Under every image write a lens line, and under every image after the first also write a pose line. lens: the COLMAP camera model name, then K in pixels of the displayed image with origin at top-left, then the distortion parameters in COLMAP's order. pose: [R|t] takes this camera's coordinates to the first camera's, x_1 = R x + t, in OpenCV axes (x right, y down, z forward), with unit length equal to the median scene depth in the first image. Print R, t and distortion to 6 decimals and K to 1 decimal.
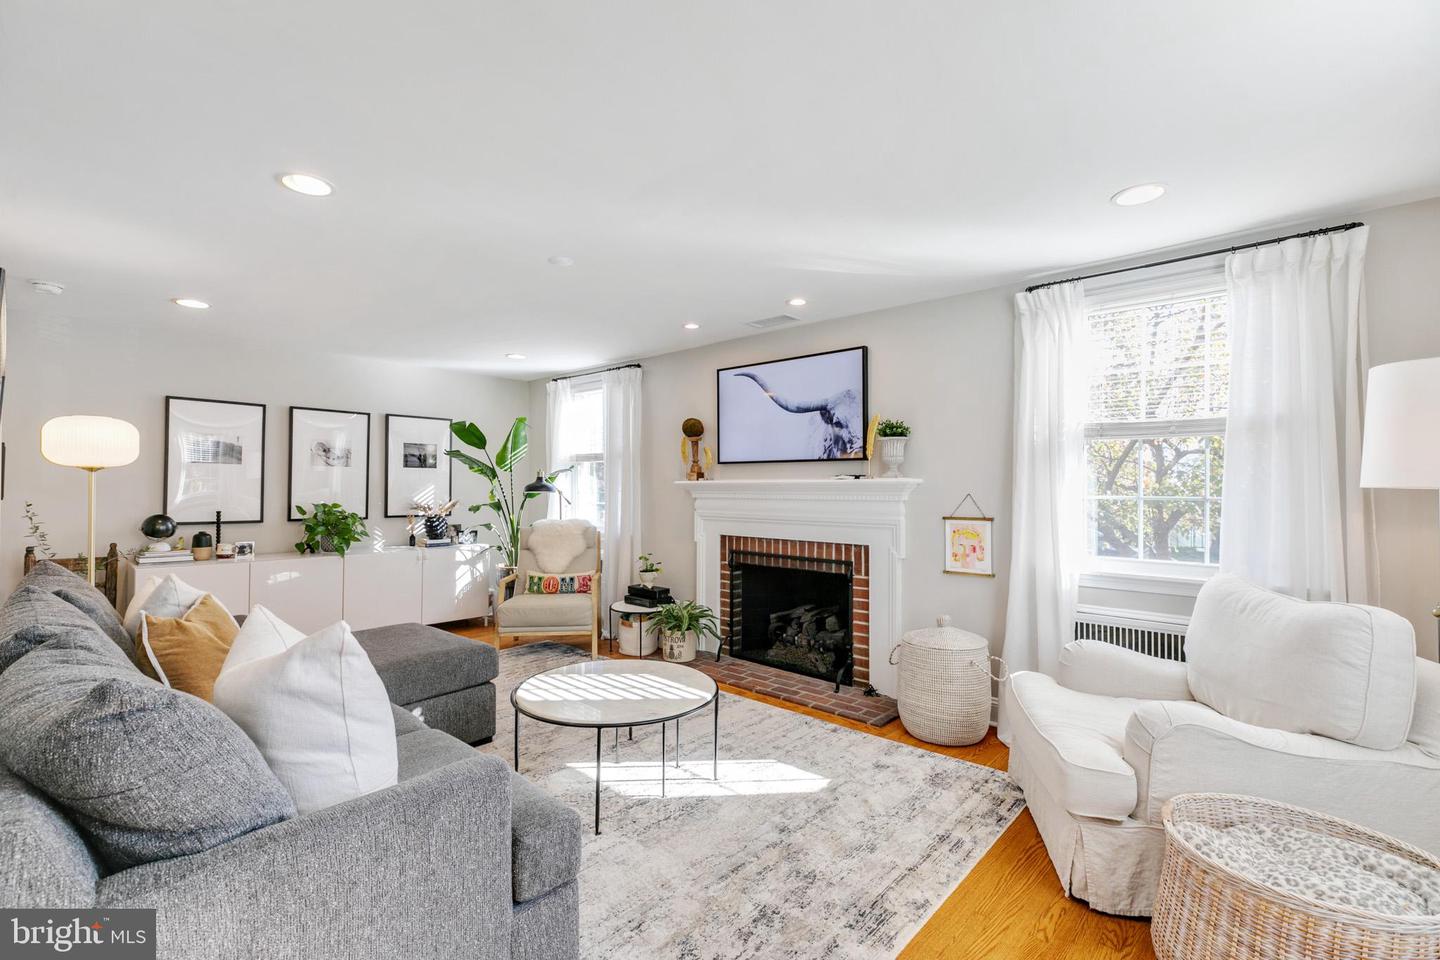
lens RADIAL K [[645.0, 0, 717.9], [0, 645.0, 474.5], [0, 0, 1]] dist [0.007590, 0.001100]
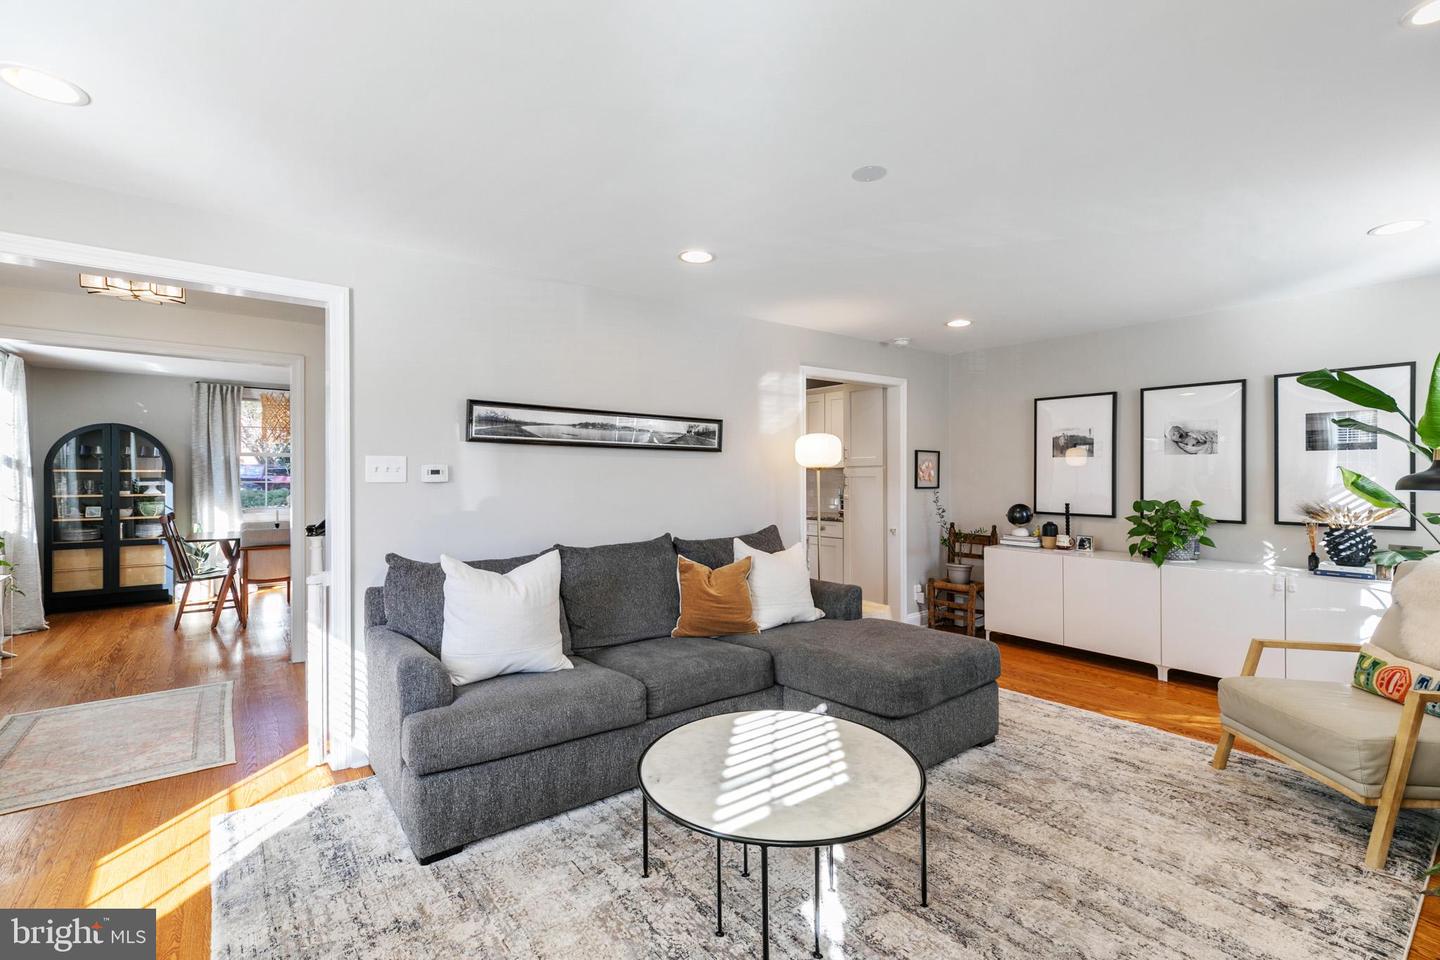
lens RADIAL K [[645.0, 0, 717.3], [0, 645.0, 474.3], [0, 0, 1]] dist [0.007590, 0.001100]
pose [[-0.170367, -0.007111, -0.985355, 0.318610], [0.019674, 0.999750, -0.010617, 0.010115], [0.985184, -0.021195, -0.170185, 0.601240]]
